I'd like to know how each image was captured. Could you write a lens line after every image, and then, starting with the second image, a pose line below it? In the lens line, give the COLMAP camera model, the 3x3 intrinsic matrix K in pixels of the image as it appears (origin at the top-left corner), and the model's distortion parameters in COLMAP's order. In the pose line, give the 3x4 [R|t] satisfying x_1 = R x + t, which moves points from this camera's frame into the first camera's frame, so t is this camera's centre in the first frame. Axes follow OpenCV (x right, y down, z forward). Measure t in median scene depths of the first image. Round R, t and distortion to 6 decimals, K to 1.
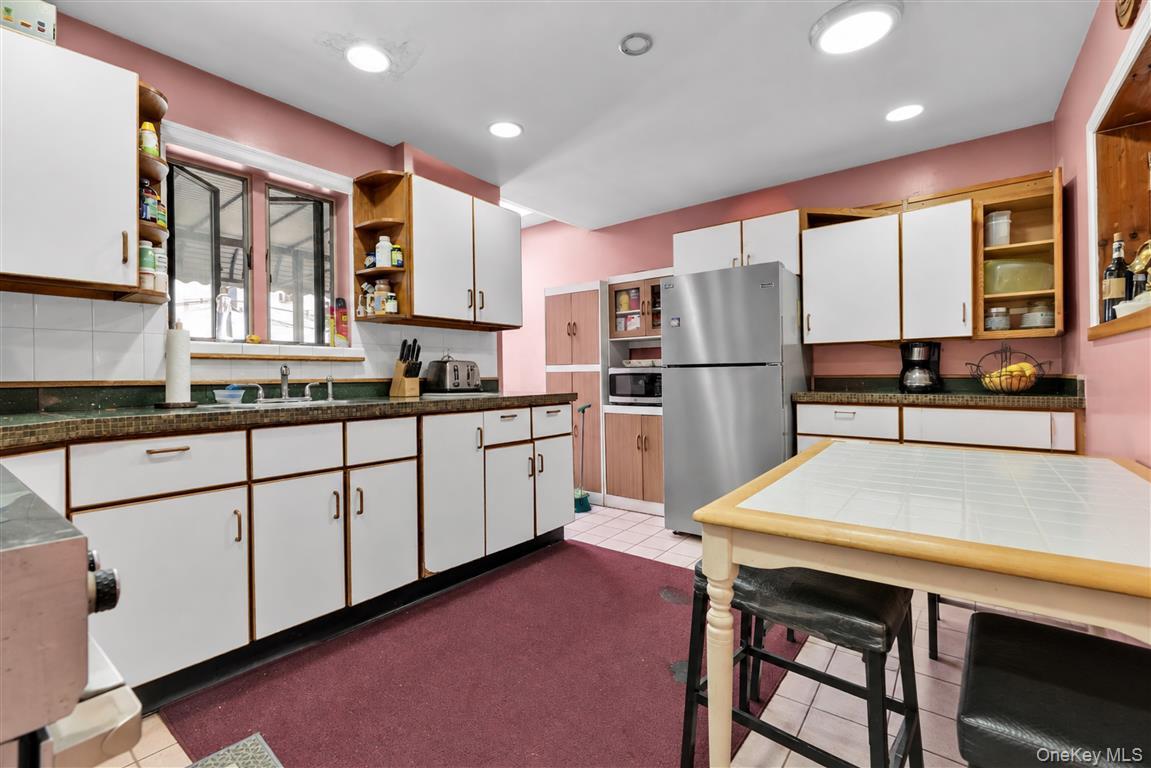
lens RADIAL K [[515.8, 0, 569.0], [0, 515.8, 377.6], [0, 0, 1]] dist [0.003628, 0.001132]
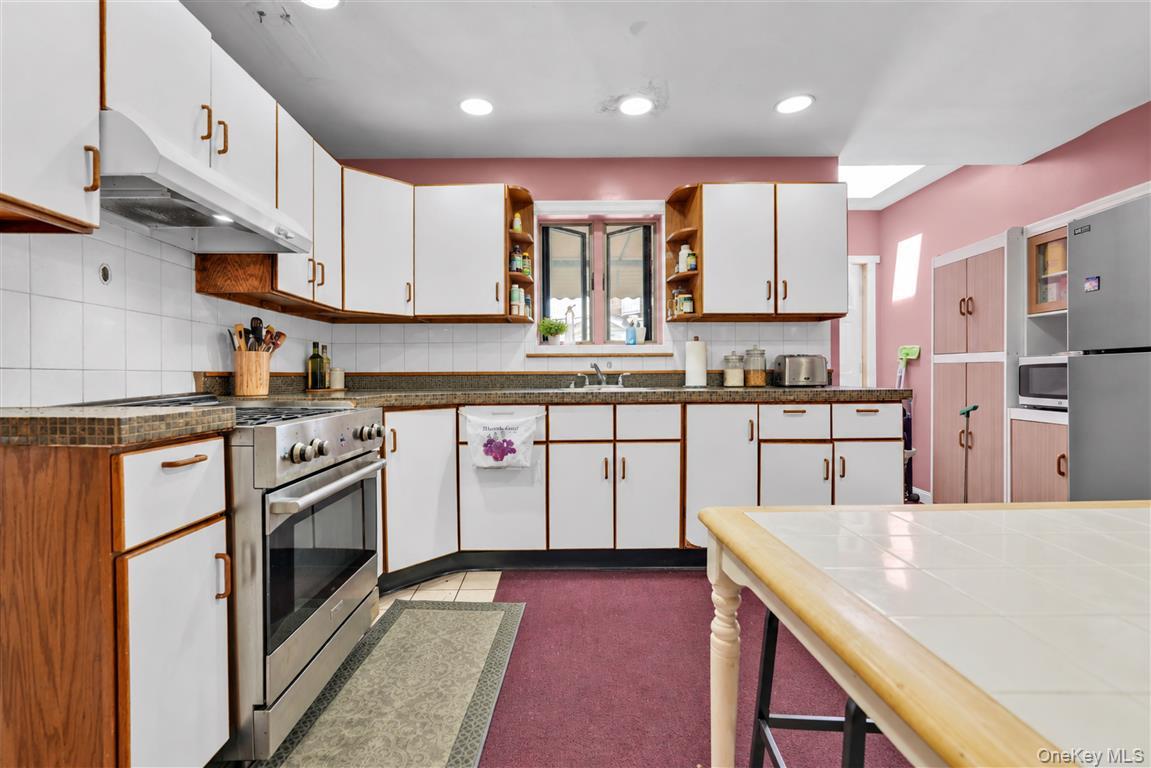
lens RADIAL K [[515.8, 0, 569.8], [0, 515.8, 382.2], [0, 0, 1]] dist [0.003628, 0.001132]
pose [[0.614886, 0.022462, -0.788296, 0.386996], [-0.000802, 0.999612, 0.027858, -0.004193], [0.788616, -0.016497, 0.614665, 0.101369]]
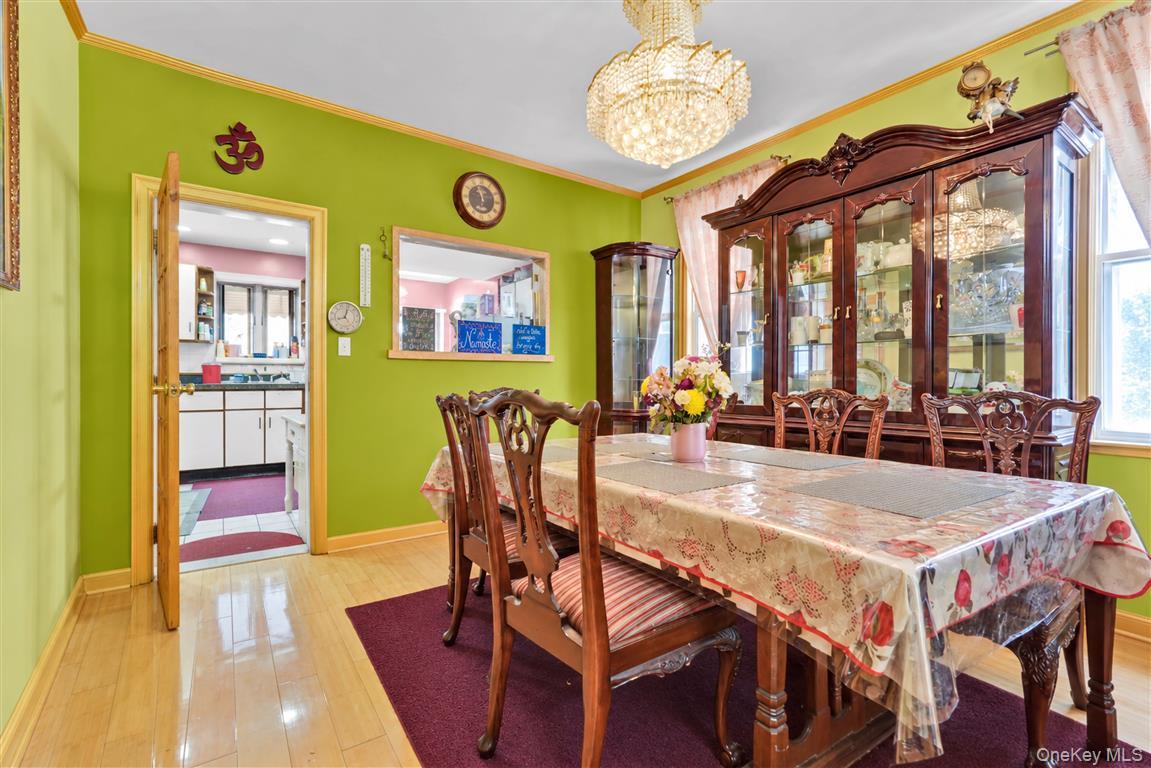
lens RADIAL K [[515.8, 0, 557.2], [0, 515.8, 381.3], [0, 0, 1]] dist [0.003628, 0.001132]
pose [[0.938727, 0.024841, -0.343766, 1.345954], [-0.019983, 0.999644, 0.017667, -0.023764], [0.344083, -0.009715, 0.938889, -0.661215]]
